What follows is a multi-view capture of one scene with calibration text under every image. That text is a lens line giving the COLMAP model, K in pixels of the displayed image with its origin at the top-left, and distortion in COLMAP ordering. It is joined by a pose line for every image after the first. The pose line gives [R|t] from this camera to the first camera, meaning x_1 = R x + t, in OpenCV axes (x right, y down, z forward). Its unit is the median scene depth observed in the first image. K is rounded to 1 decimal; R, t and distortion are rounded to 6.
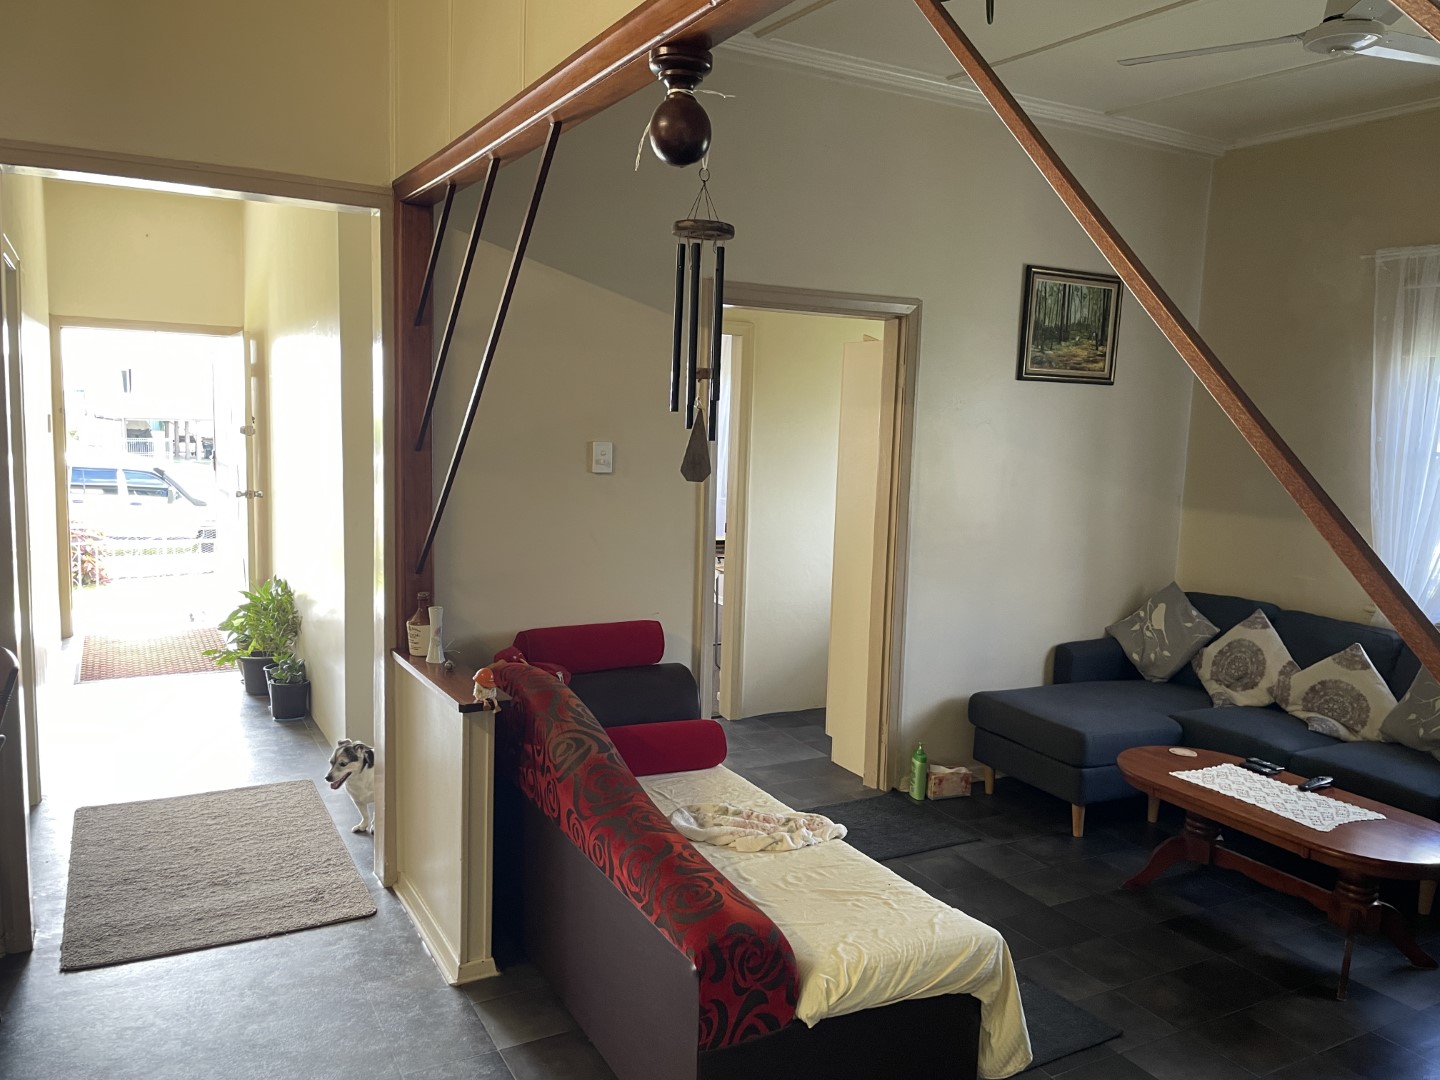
lens RADIAL K [[1088.5, 0, 720.0], [0, 1088.5, 540.0], [0, 0, 1]] dist [0.092277, -0.112538]
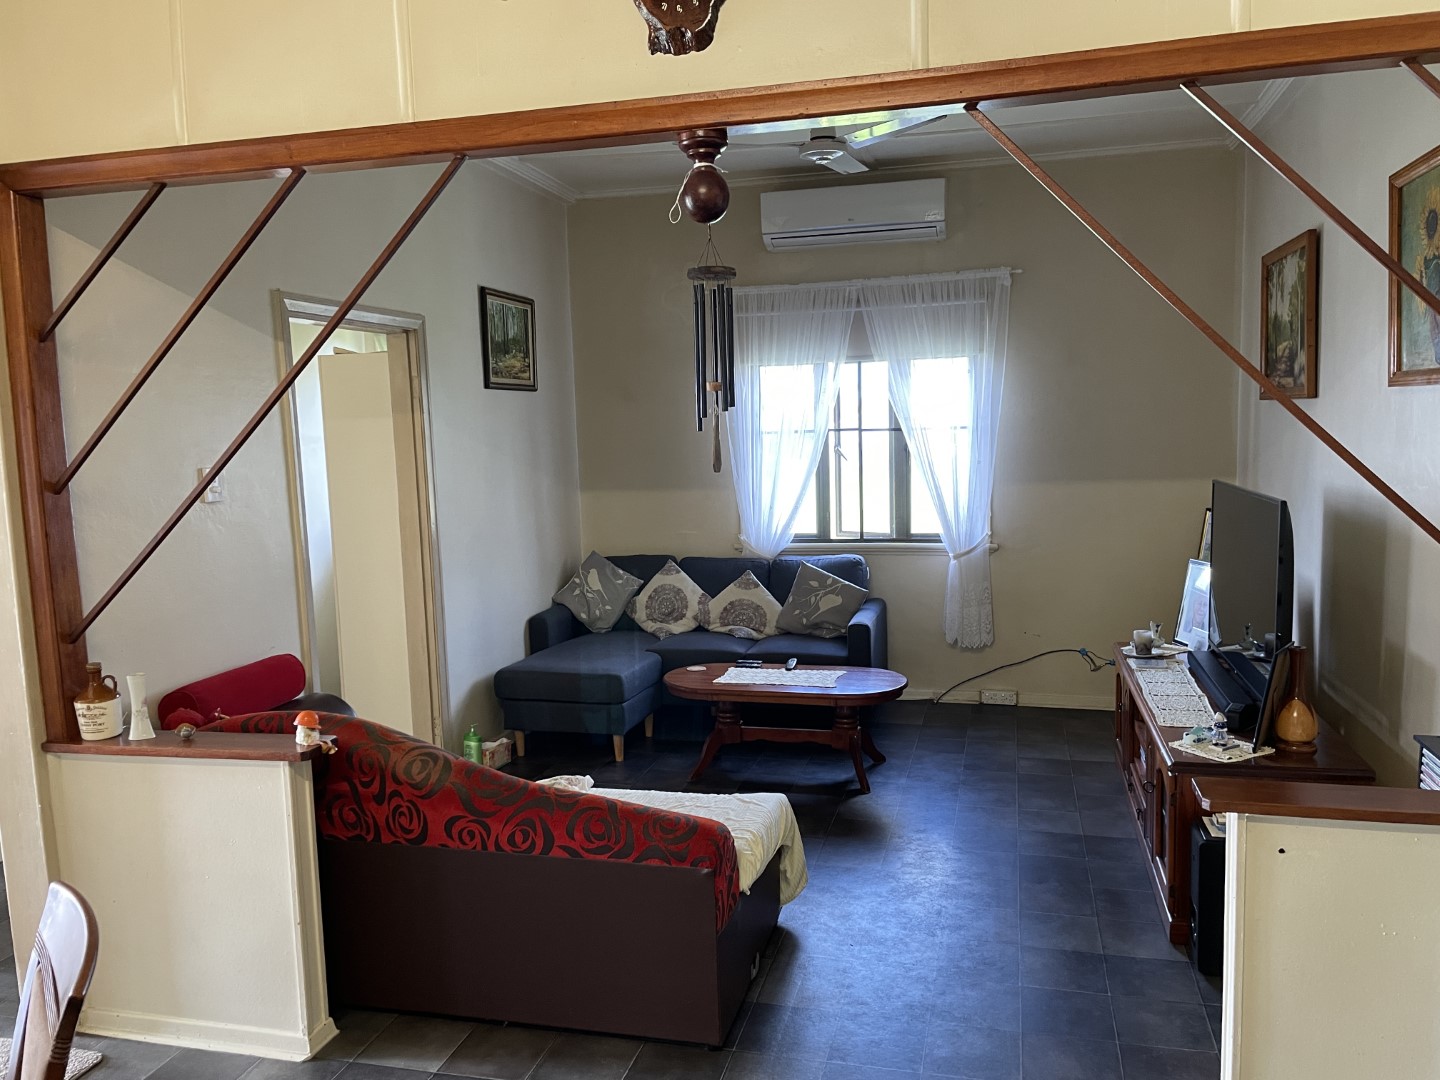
lens RADIAL K [[1099.2, 0, 720.8], [0, 1099.2, 544.4], [0, 0, 1]] dist [0.141710, -0.203622]
pose [[0.687067, -0.131561, 0.714585, -0.408078], [0.134368, 0.989514, 0.052984, -0.016733], [-0.714062, 0.059614, 0.697540, 0.049060]]
